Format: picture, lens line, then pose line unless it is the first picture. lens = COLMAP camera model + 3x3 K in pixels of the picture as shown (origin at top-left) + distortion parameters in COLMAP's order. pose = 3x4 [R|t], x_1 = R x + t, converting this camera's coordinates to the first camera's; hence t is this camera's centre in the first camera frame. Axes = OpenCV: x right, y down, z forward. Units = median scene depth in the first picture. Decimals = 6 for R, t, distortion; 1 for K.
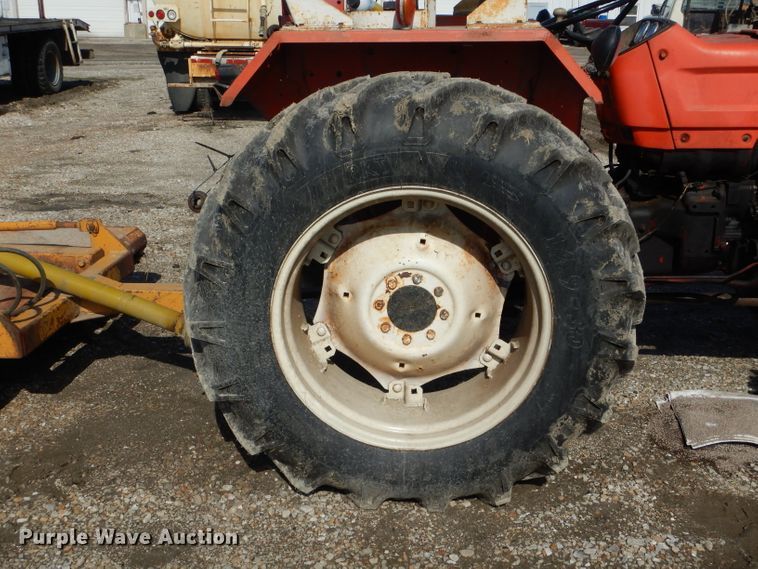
lens RADIAL K [[882.3, 0, 381.2], [0, 882.3, 278.2], [0, 0, 1]] dist [0.010007, 0.000000]
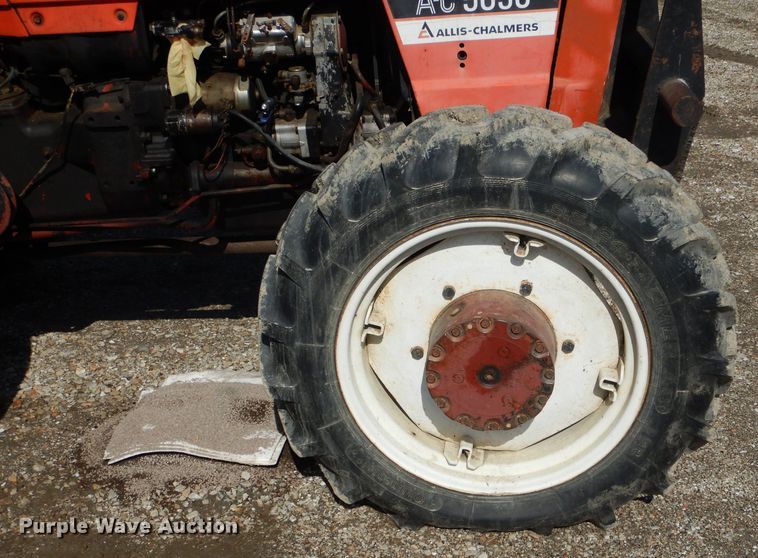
lens RADIAL K [[1124.1, 0, 431.8], [0, 1124.1, 320.2], [0, 0, 1]] dist [0.020751, 0.000000]
pose [[0.998384, -0.053839, 0.018167, 0.678690], [0.051201, 0.991052, 0.123264, -0.023439], [-0.024641, -0.122134, 0.992208, 0.118865]]
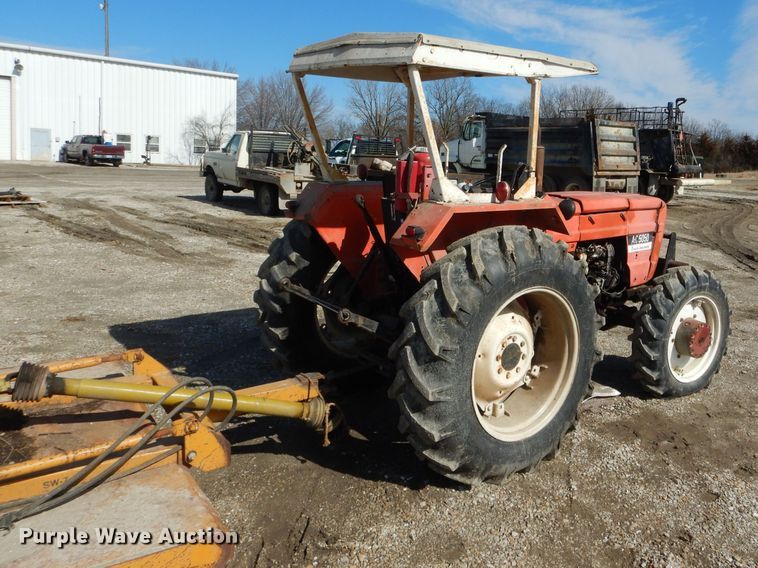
lens RADIAL K [[664.7, 0, 468.0], [0, 664.7, 220.8], [0, 0, 1]] dist [0.026848, -0.021899]
pose [[0.707698, -0.043770, 0.705158, -0.929926], [0.163579, 0.981110, -0.103270, -0.105870], [-0.687317, 0.188433, 0.701490, 0.073292]]
